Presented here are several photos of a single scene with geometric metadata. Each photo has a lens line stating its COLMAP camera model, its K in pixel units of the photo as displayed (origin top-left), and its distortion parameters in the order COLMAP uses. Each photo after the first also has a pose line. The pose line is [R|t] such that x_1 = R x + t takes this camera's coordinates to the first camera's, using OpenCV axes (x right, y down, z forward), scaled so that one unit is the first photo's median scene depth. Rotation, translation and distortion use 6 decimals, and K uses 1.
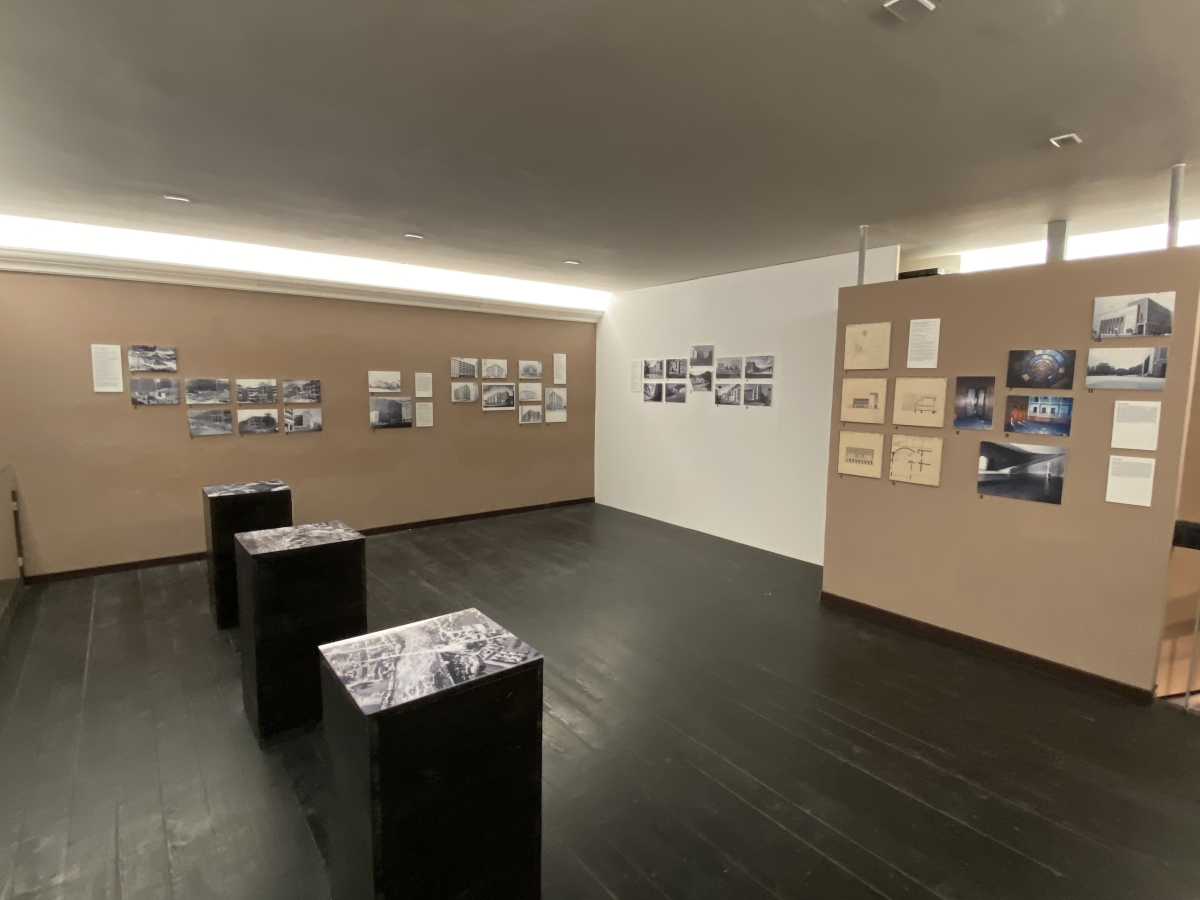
lens RADIAL K [[589.9, 0, 600.0], [0, 589.9, 450.0], [0, 0, 1]] dist [-0.039782, 0.000106]
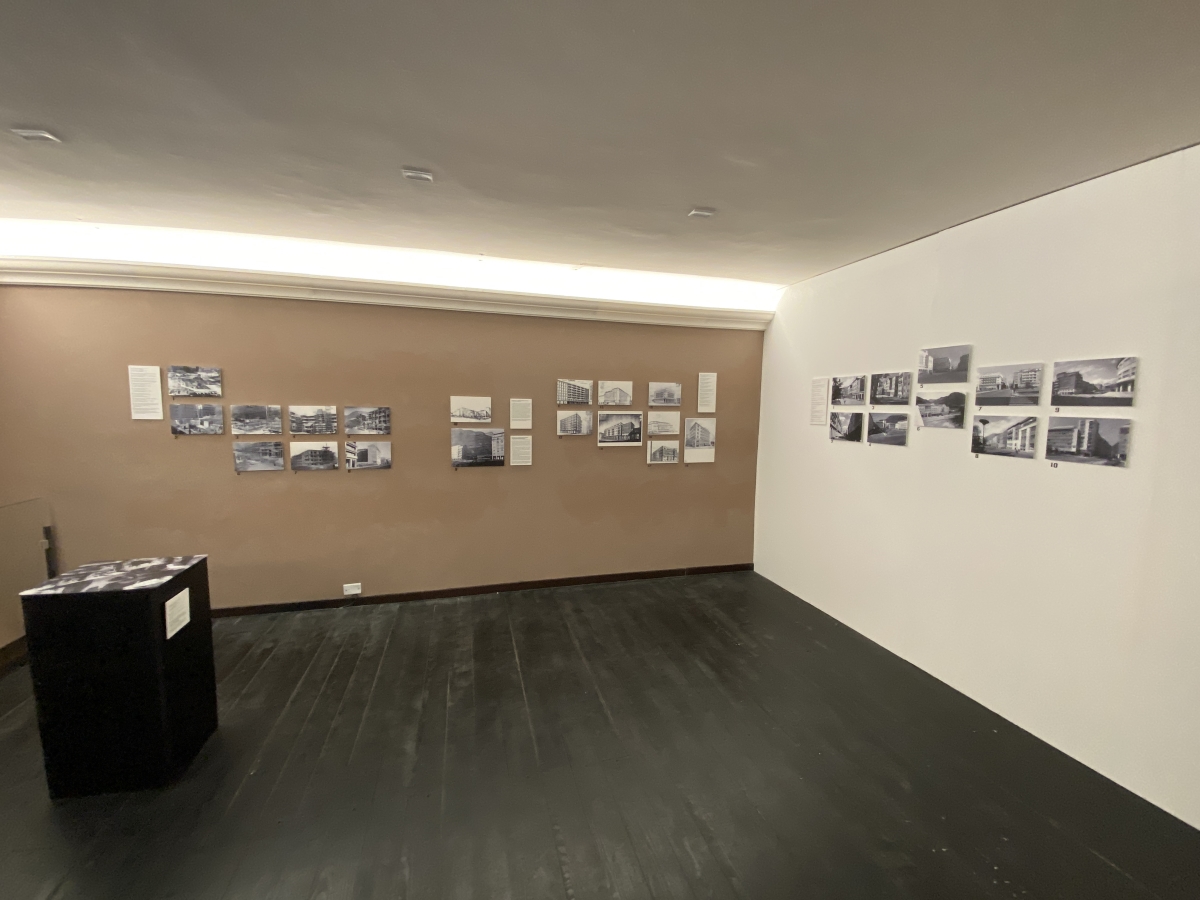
lens RADIAL K [[469.5, 0, 600.0], [0, 469.5, 450.0], [0, 0, 1]] dist [0.001159, -0.000227]
pose [[0.919555, 0.037508, -0.391166, 0.063756], [-0.046086, 0.998858, -0.012562, -0.075515], [0.390249, 0.029579, 0.920234, 0.594019]]
